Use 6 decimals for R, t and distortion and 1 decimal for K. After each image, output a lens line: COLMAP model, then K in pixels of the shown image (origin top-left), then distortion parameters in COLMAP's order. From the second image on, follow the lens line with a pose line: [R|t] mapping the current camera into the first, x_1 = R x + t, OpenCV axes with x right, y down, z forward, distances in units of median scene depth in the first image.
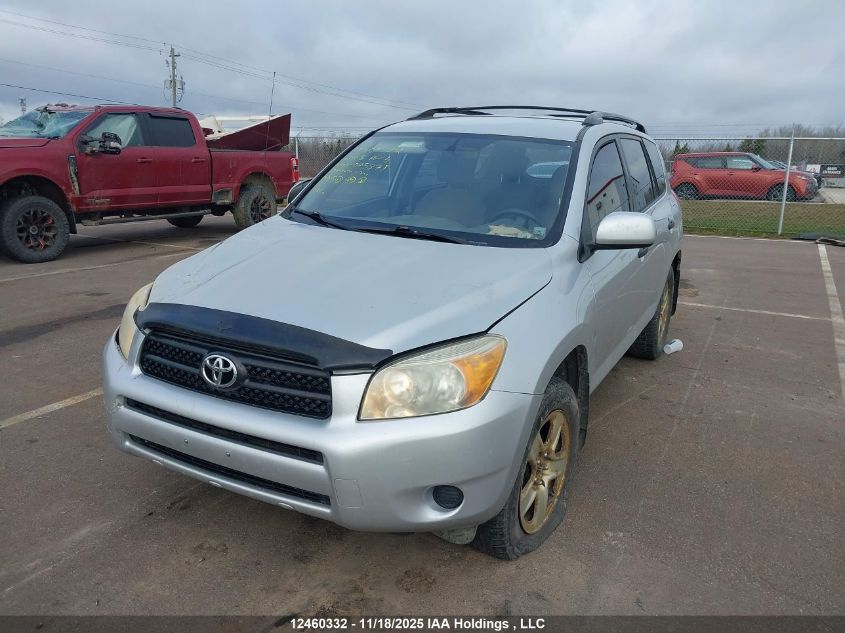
lens RADIAL K [[657.4, 0, 421.4], [0, 657.4, 314.9], [0, 0, 1]] dist [0.030681, -0.043102]
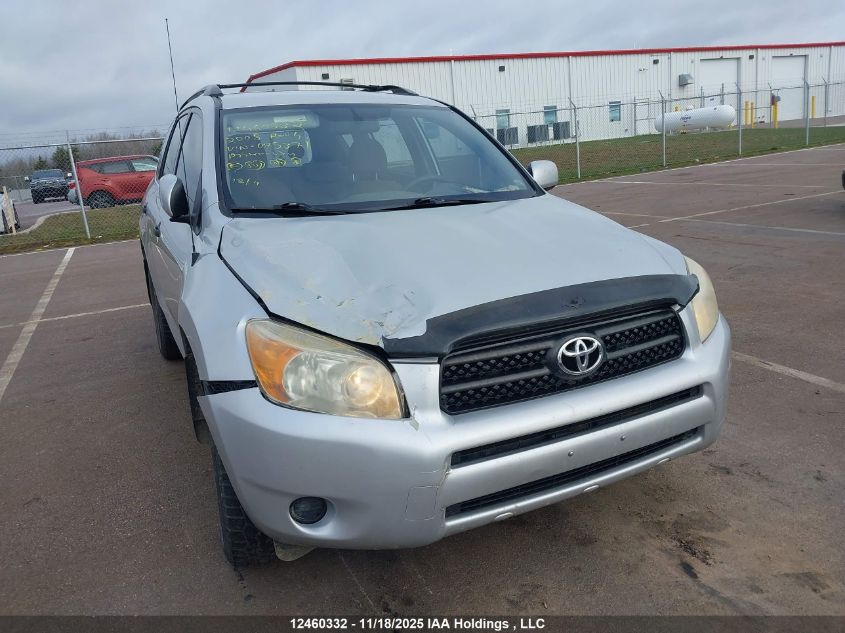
lens RADIAL K [[657.4, 0, 424.2], [0, 657.4, 316.8], [0, 0, 1]] dist [0.030681, -0.043102]
pose [[0.576427, -0.258613, 0.775146, -1.047116], [0.268195, 0.955926, 0.119487, -0.115355], [-0.771883, 0.139015, 0.620380, 0.614245]]
